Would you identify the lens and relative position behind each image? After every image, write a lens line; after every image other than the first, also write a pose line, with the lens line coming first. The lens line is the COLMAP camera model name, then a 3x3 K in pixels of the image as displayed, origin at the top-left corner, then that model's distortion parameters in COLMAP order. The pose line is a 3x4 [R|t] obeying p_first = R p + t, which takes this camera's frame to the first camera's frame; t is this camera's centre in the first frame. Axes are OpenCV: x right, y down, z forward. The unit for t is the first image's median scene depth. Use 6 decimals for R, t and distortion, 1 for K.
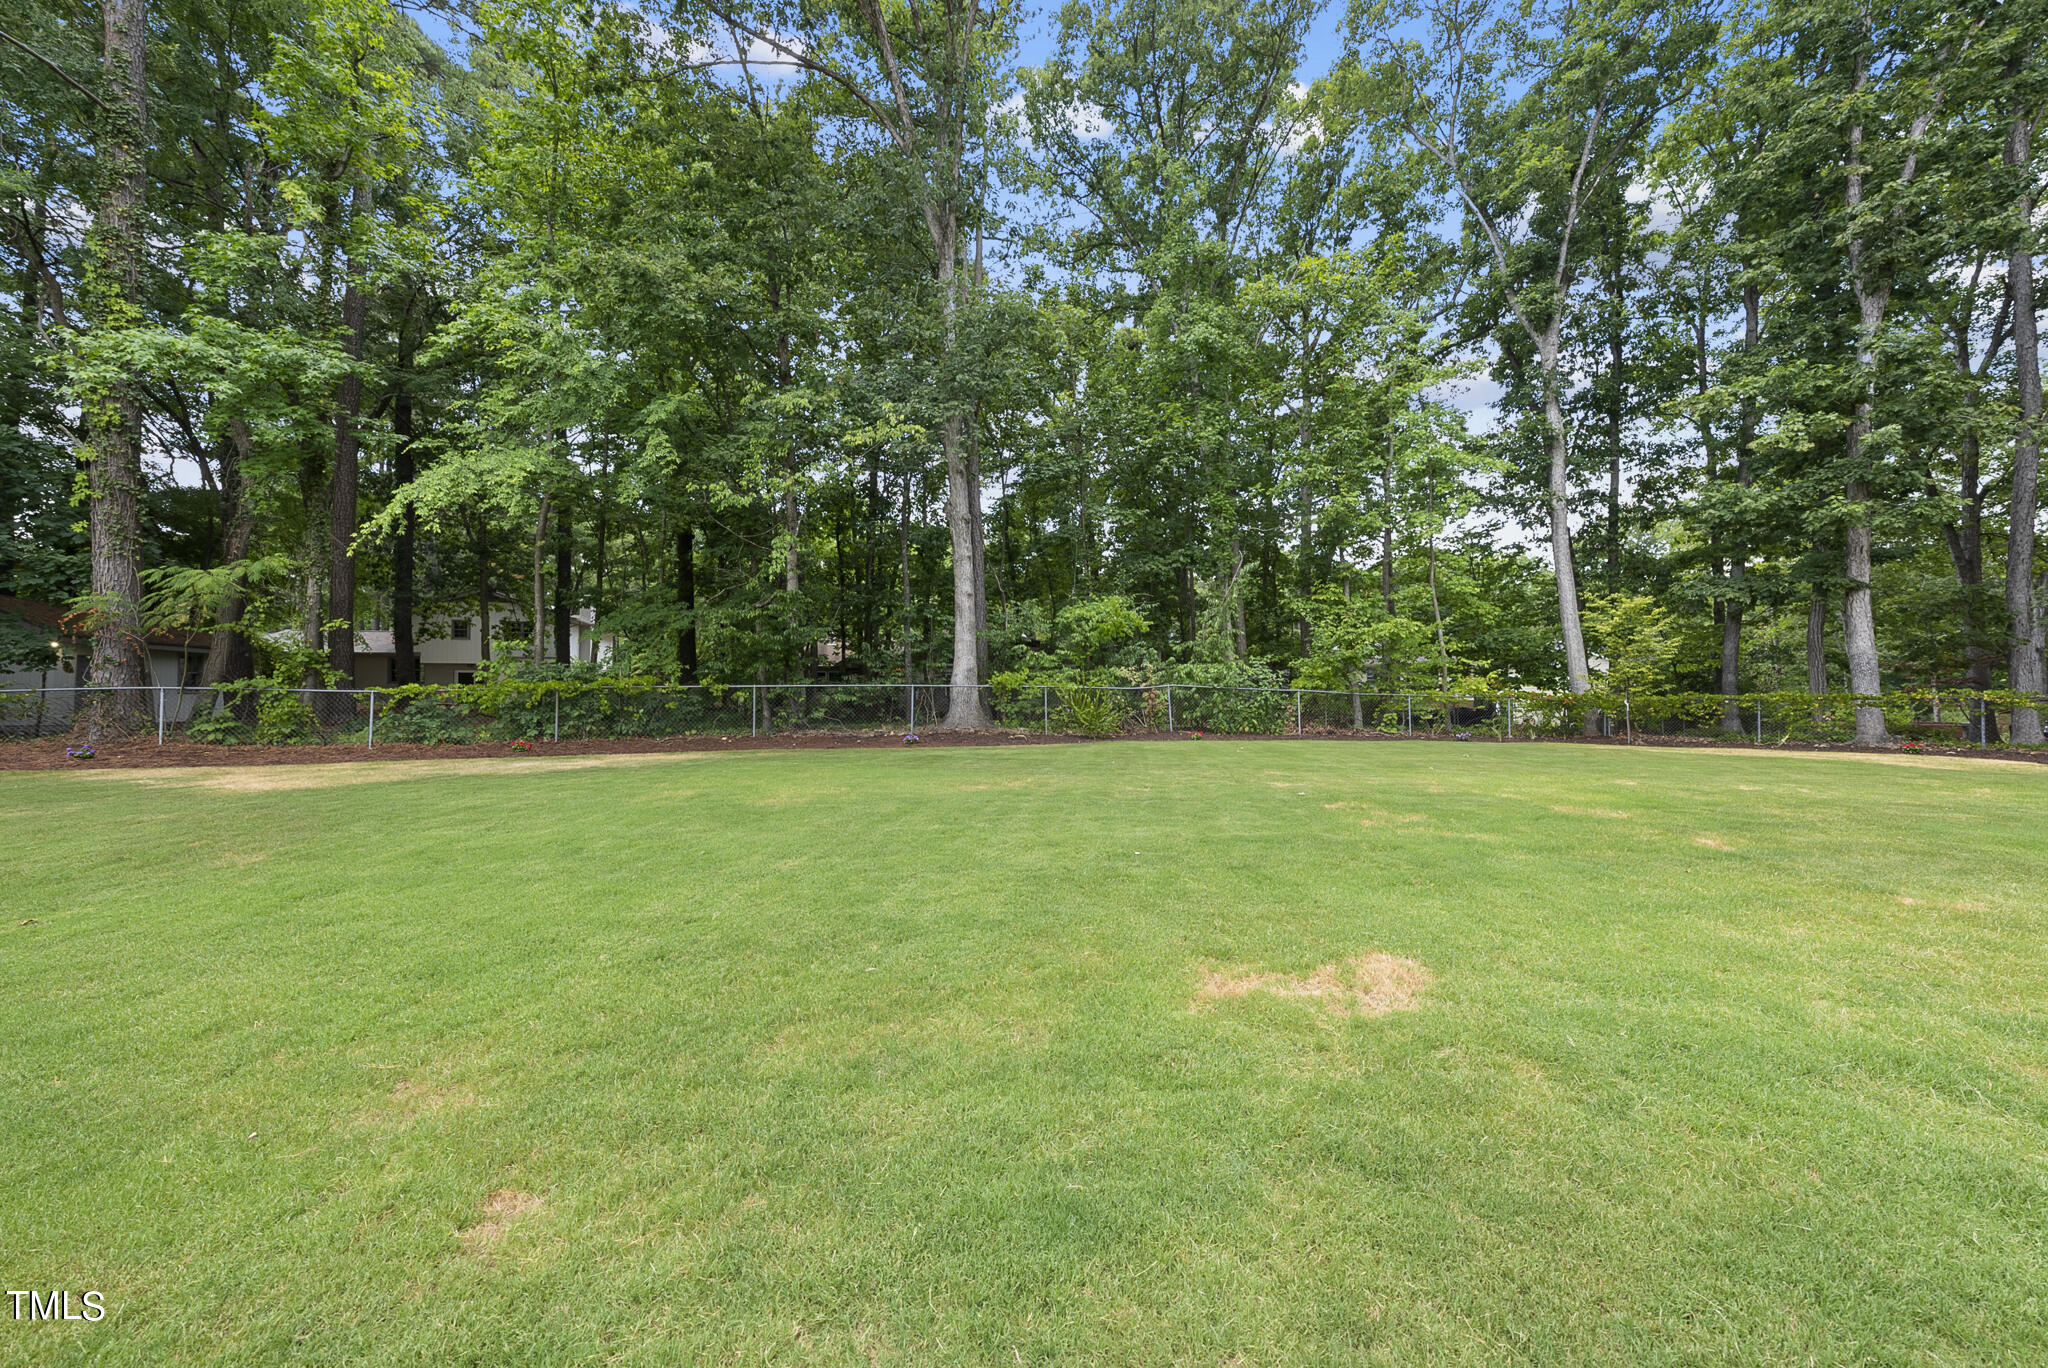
lens RADIAL K [[735.3, 0, 1024.0], [0, 735.3, 684.0], [0, 0, 1]] dist [0.000021, 0.000345]
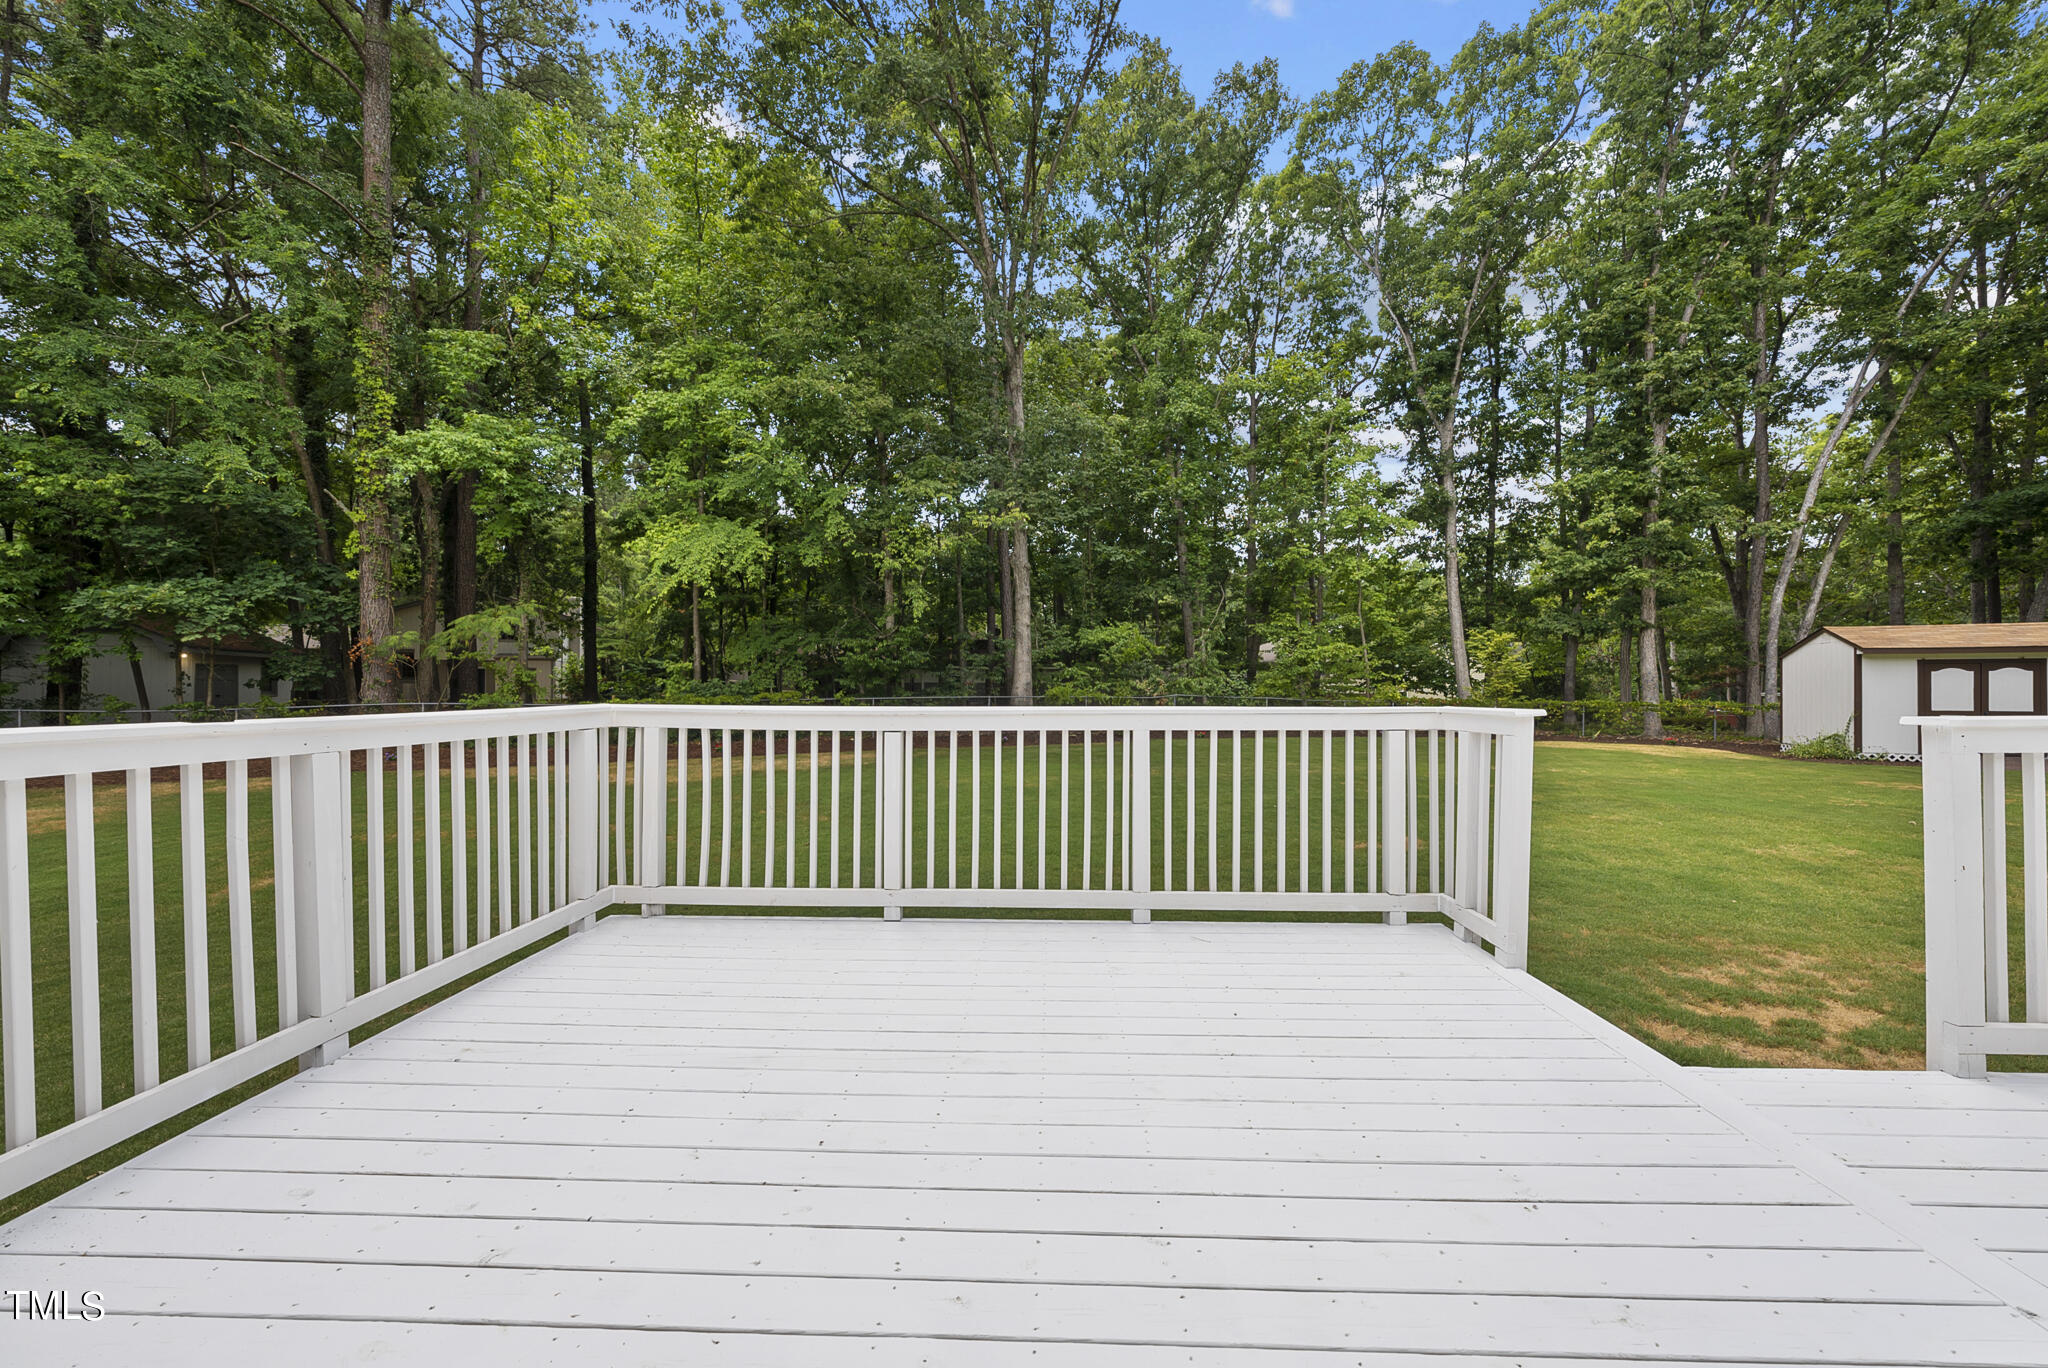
lens RADIAL K [[731.1, 0, 1025.8], [0, 731.1, 689.3], [0, 0, 1]] dist [-0.002386, 0.000206]
pose [[0.993739, 0.001455, 0.111715, -0.174781], [-0.004342, 0.999663, 0.025605, -0.033811], [-0.111640, -0.025930, 0.993410, -0.217609]]
